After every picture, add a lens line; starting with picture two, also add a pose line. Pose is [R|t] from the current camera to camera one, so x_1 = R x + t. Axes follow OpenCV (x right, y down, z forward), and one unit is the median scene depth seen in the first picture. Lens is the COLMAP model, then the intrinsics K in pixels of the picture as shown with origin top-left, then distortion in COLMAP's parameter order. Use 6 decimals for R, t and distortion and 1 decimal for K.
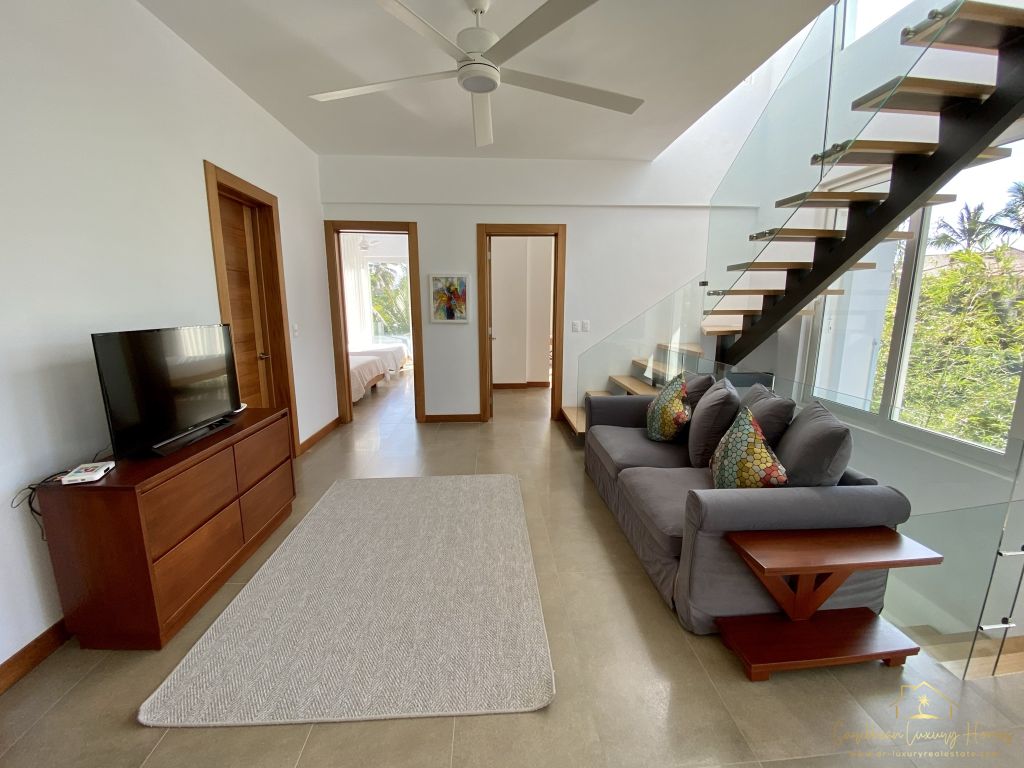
lens RADIAL K [[416.7, 0, 510.4], [0, 416.7, 381.7], [0, 0, 1]] dist [0.018247, -0.018818]
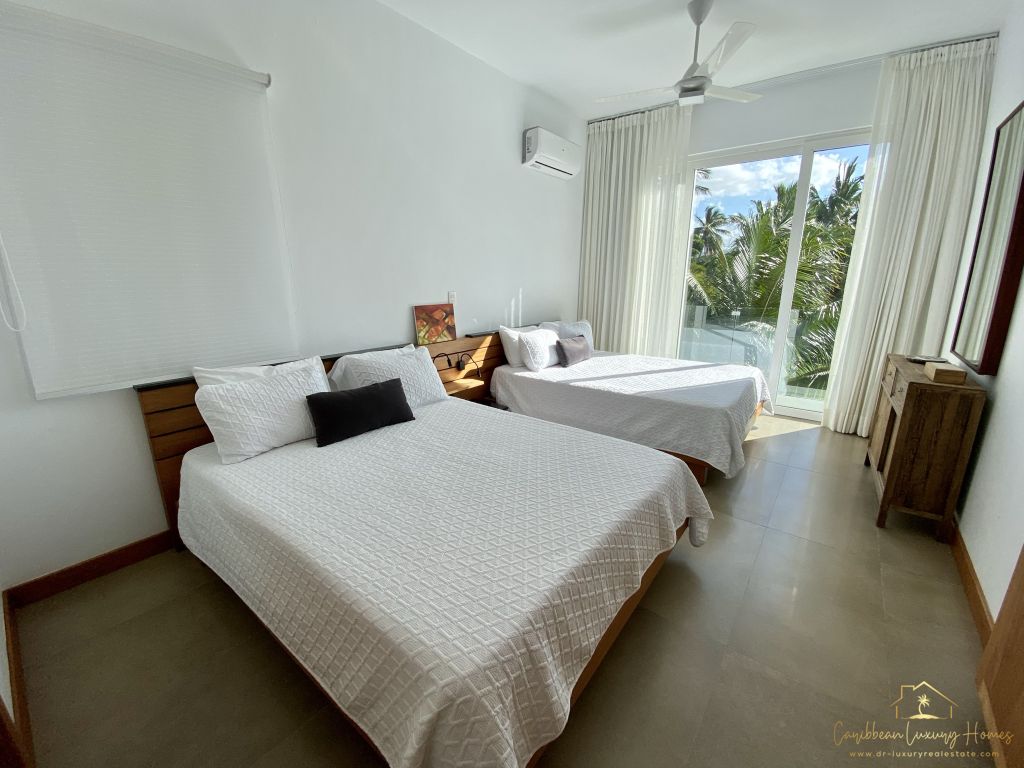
lens RADIAL K [[416.7, 0, 510.4], [0, 416.7, 381.7], [0, 0, 1]] dist [0.018247, -0.018818]
pose [[0.756878, 0.161270, -0.633346, -0.134689], [-0.114680, 0.986814, 0.114226, -0.072487], [0.643416, -0.013822, 0.765392, 0.412520]]
